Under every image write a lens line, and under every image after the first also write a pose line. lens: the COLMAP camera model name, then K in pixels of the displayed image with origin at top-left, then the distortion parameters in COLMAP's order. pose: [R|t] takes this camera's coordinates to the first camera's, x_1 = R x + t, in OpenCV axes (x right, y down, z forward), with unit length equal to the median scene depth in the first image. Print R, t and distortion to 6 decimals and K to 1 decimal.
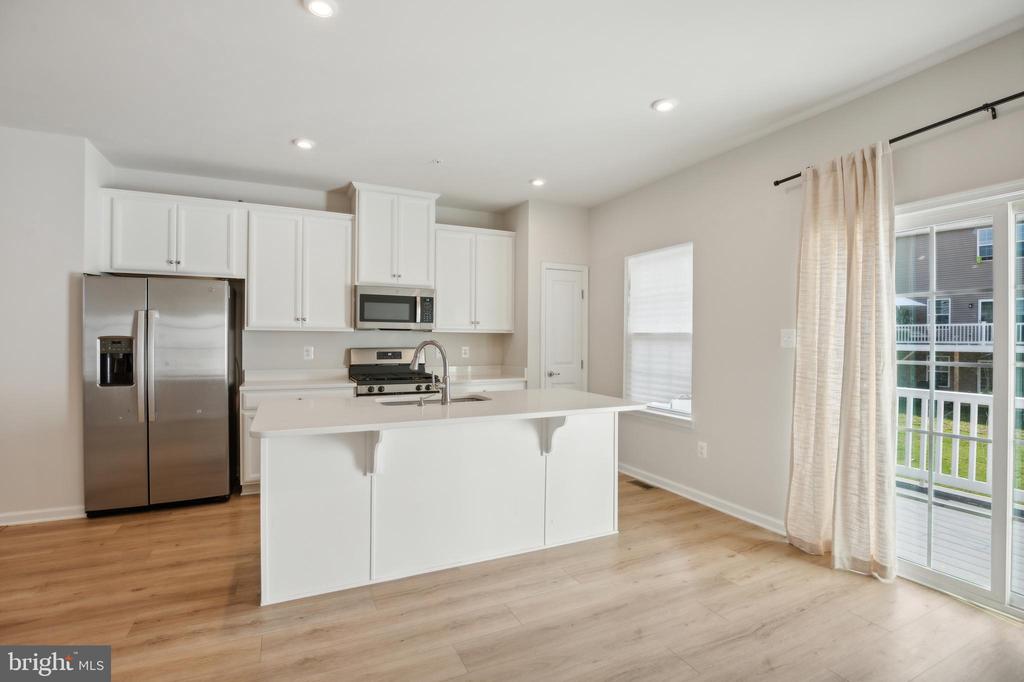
lens RADIAL K [[483.8, 0, 512.0], [0, 483.8, 341.0], [0, 0, 1]] dist [-0.029297, 0.000043]
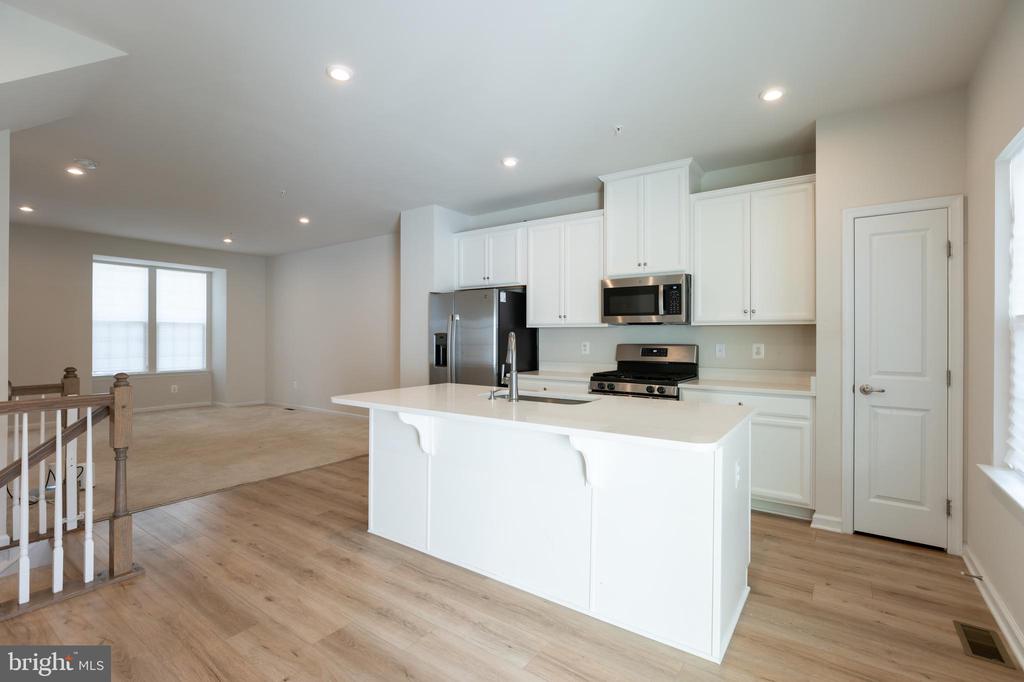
lens RADIAL K [[469.4, 0, 512.0], [0, 469.4, 341.0], [0, 0, 1]] dist [-0.002730, -0.000315]
pose [[0.484022, 0.002659, -0.875052, 0.444471], [-0.004057, 0.999991, 0.000795, 0.009934], [0.875046, 0.003166, 0.484029, 0.384237]]
